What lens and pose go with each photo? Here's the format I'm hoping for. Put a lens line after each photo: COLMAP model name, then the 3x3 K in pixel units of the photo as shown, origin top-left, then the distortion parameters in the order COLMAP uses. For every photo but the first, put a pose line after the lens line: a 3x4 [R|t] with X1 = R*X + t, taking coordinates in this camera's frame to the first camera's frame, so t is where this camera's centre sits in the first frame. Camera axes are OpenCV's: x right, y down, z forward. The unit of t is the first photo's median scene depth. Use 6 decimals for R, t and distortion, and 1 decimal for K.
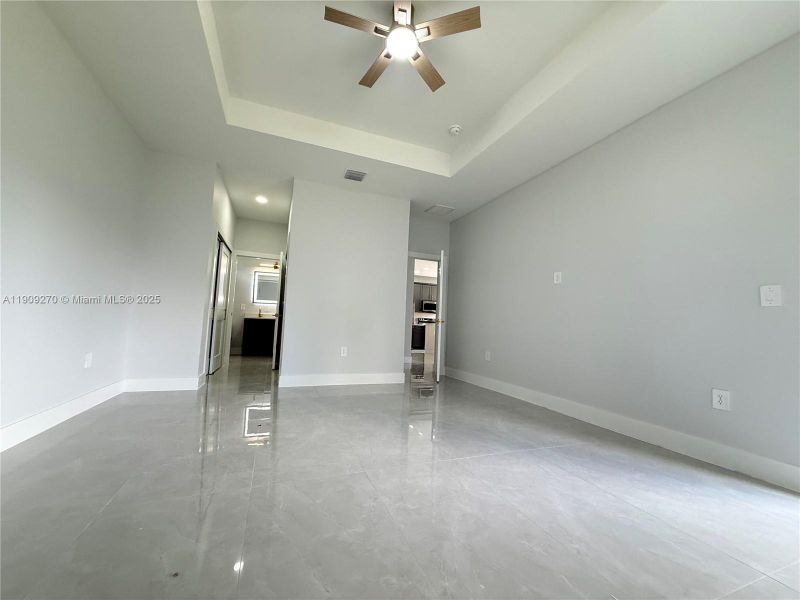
lens RADIAL K [[316.2, 0, 400.0], [0, 316.2, 300.0], [0, 0, 1]] dist [0.001784, 0.000105]
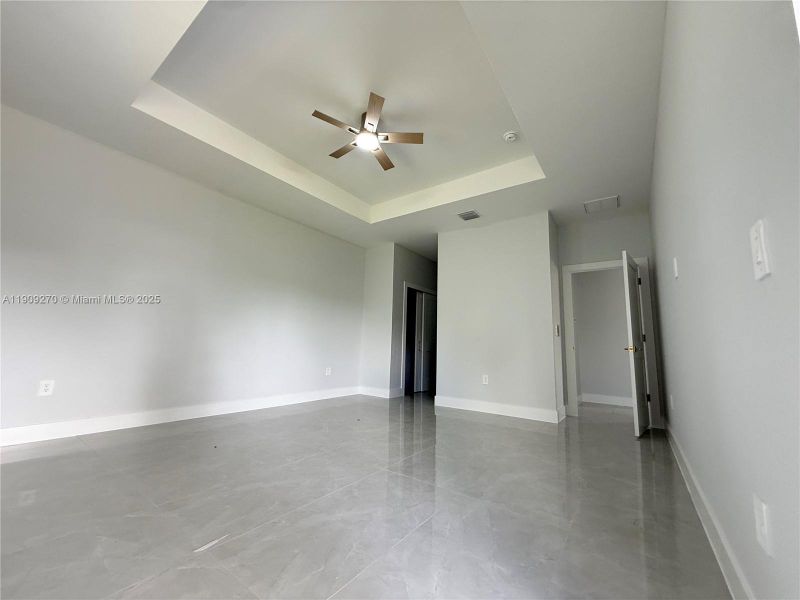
lens RADIAL K [[316.2, 0, 400.0], [0, 316.2, 300.0], [0, 0, 1]] dist [0.001784, 0.000105]
pose [[0.538668, -0.150072, -0.829045, 0.972835], [0.061303, 0.988381, -0.139083, 0.056674], [0.840285, 0.024096, 0.541610, 0.340451]]
